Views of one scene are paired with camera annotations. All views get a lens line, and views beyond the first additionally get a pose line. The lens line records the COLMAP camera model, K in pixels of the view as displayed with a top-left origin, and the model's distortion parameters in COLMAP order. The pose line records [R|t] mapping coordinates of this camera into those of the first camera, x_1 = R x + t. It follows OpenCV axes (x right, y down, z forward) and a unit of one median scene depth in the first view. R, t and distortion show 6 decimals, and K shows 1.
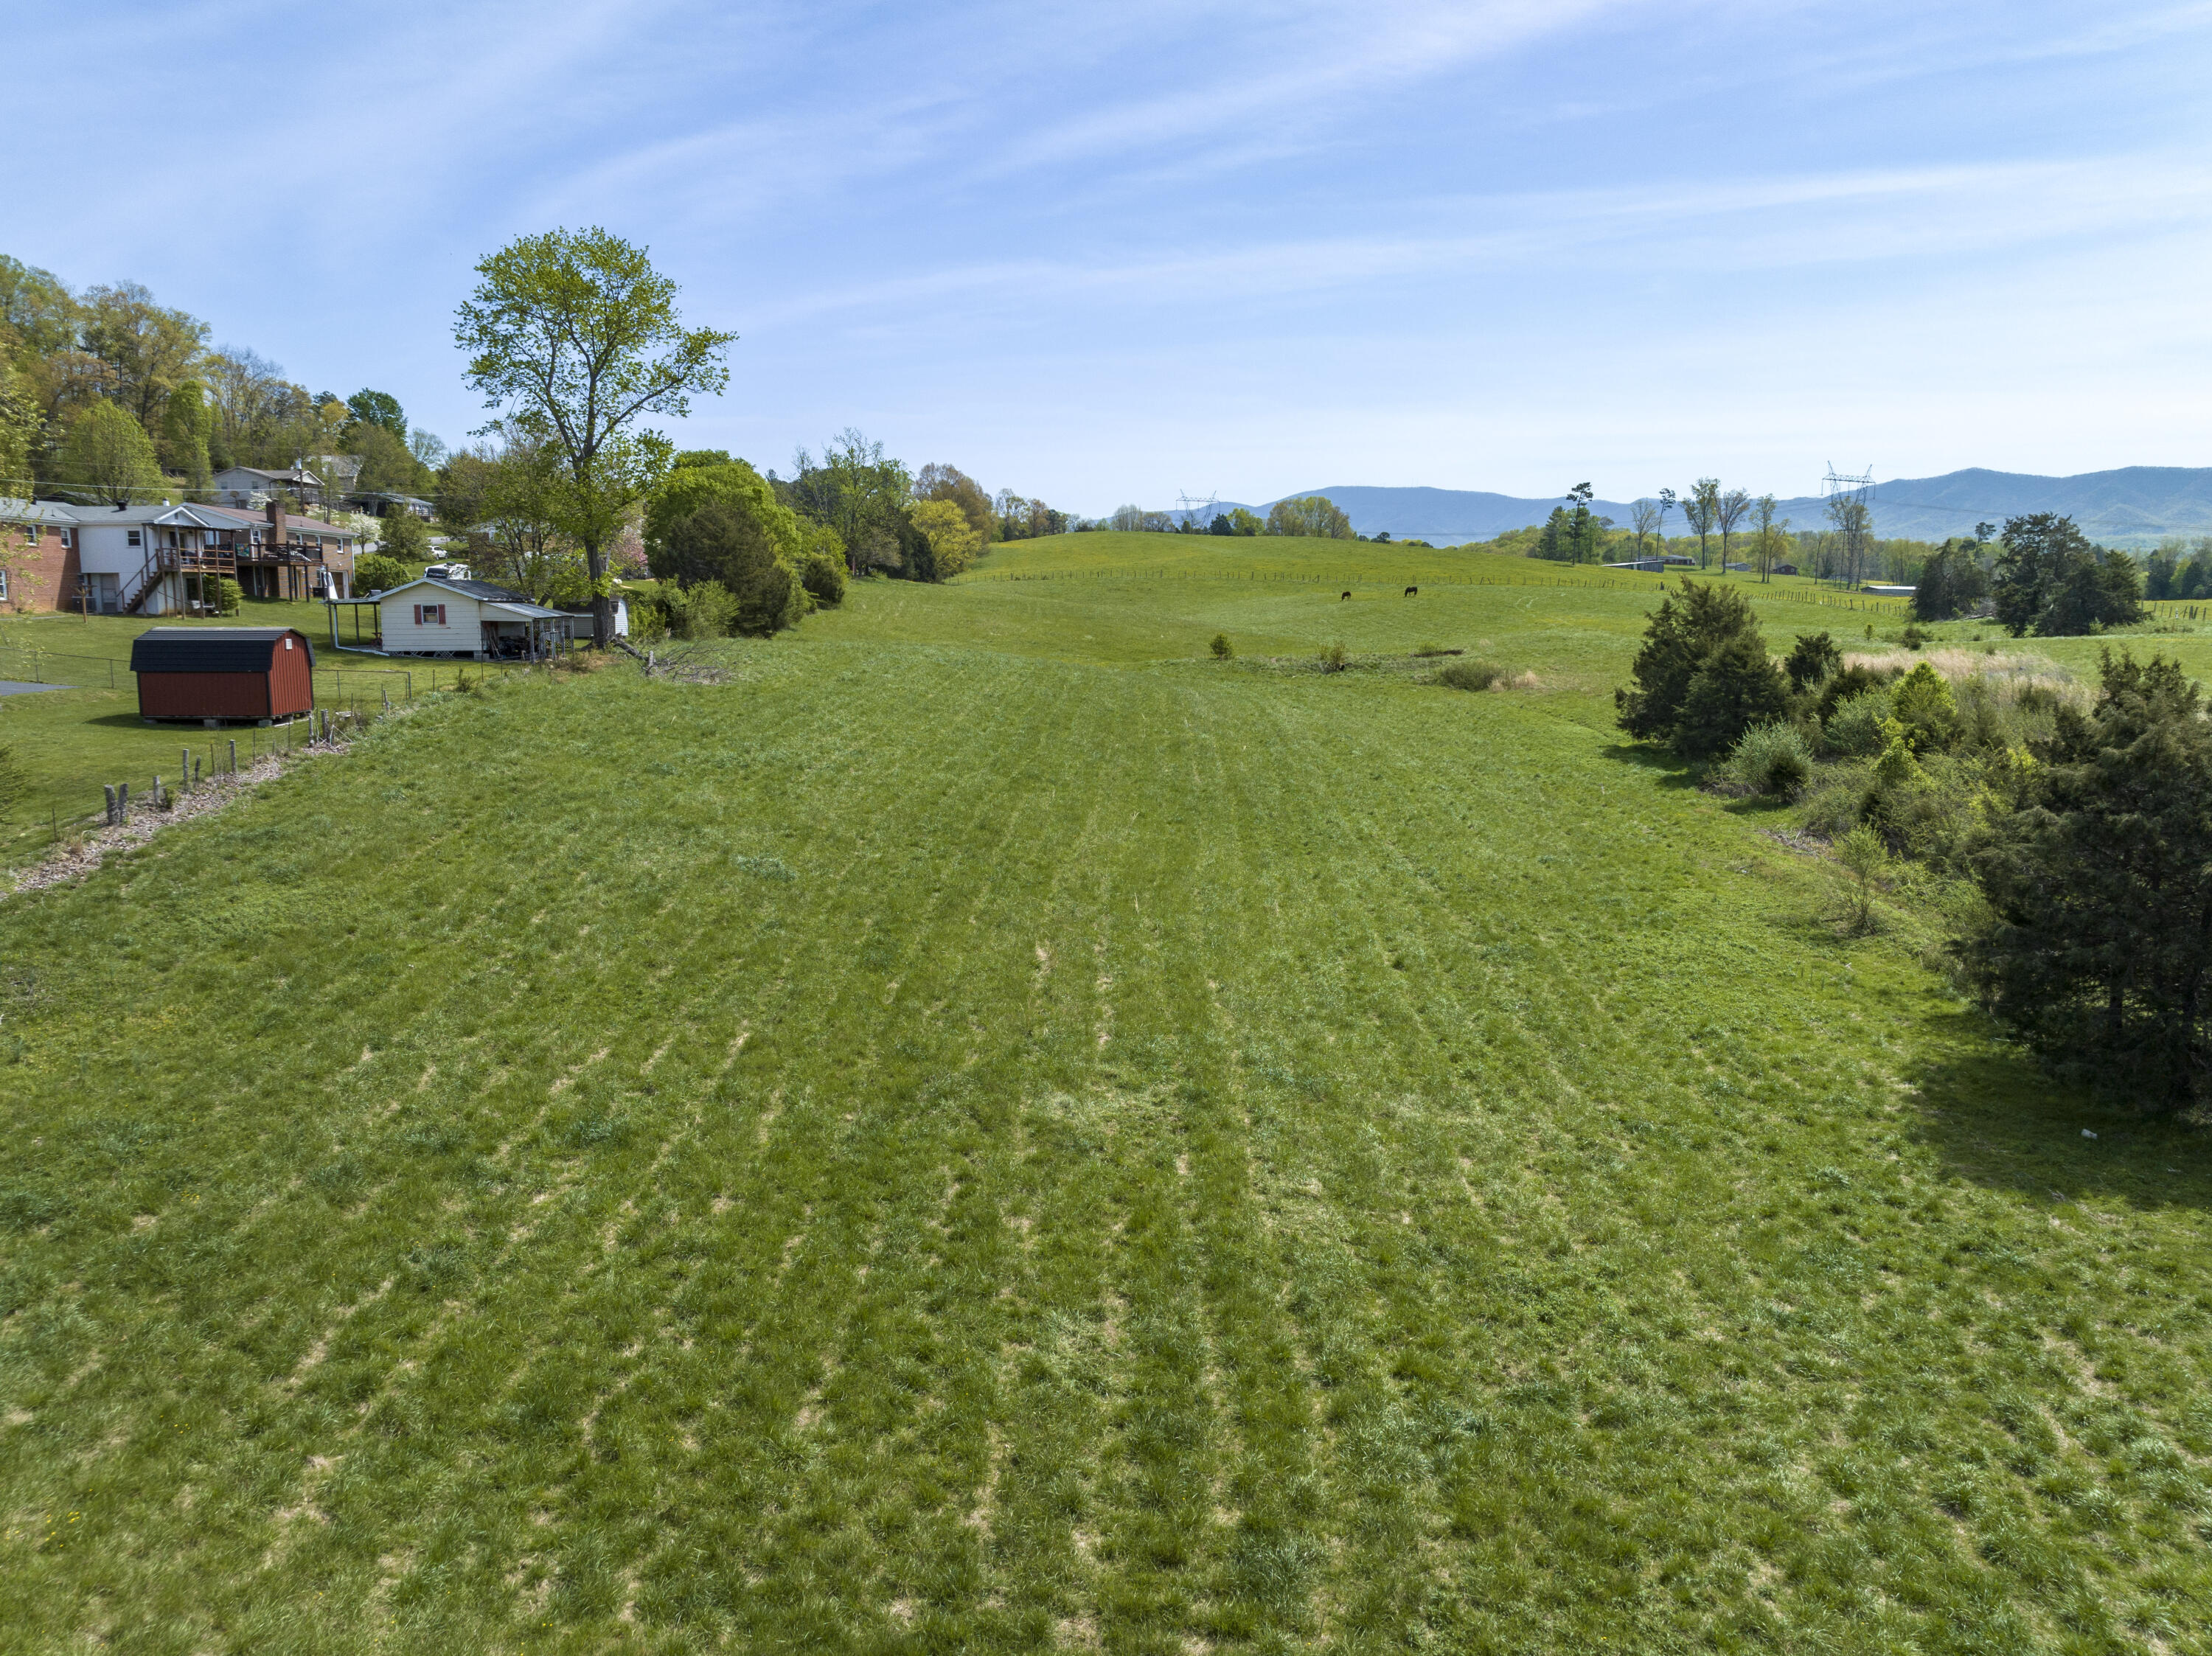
lens RADIAL K [[1580.9, 0, 1138.3], [0, 1580.9, 832.5], [0, 0, 1]] dist [-0.040979, 0.008670]
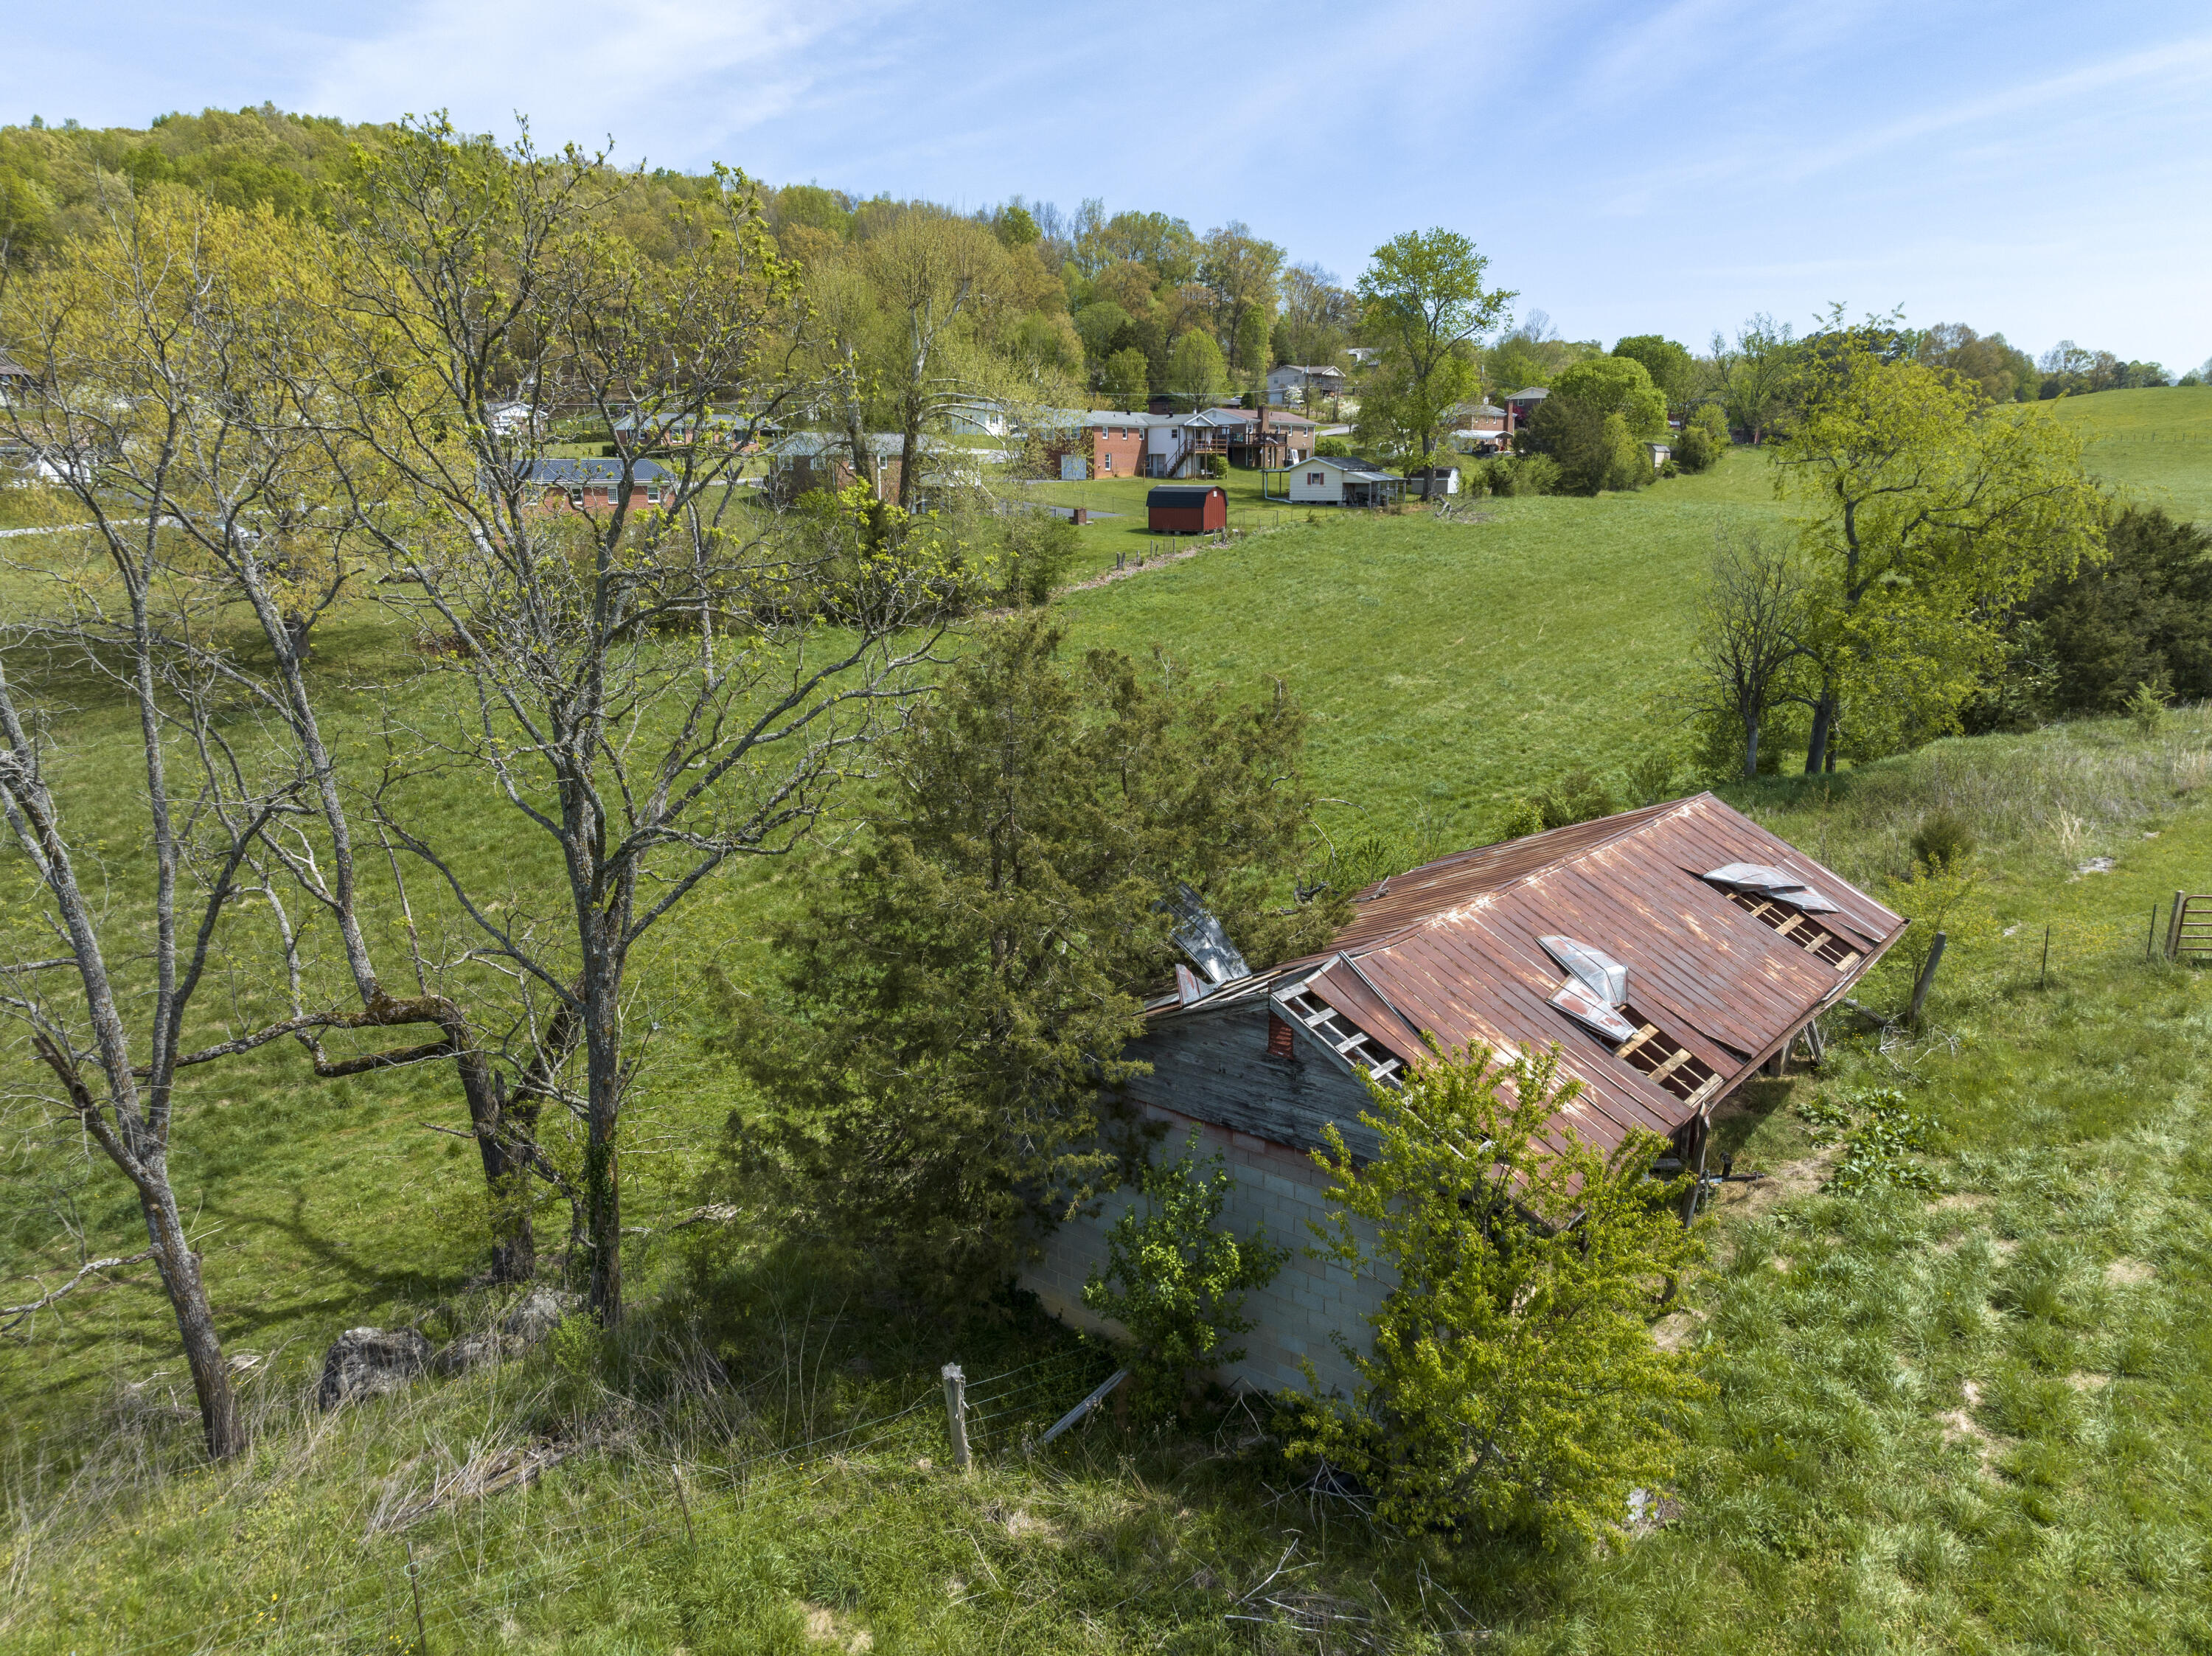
lens RADIAL K [[1554.5, 0, 1116.9], [0, 1554.5, 822.1], [0, 0, 1]] dist [-0.037246, -0.005323]
pose [[0.794883, 0.128641, -0.592969, 0.262386], [-0.079432, 0.990919, 0.108493, 0.039894], [0.601540, -0.039138, 0.797883, -0.299996]]
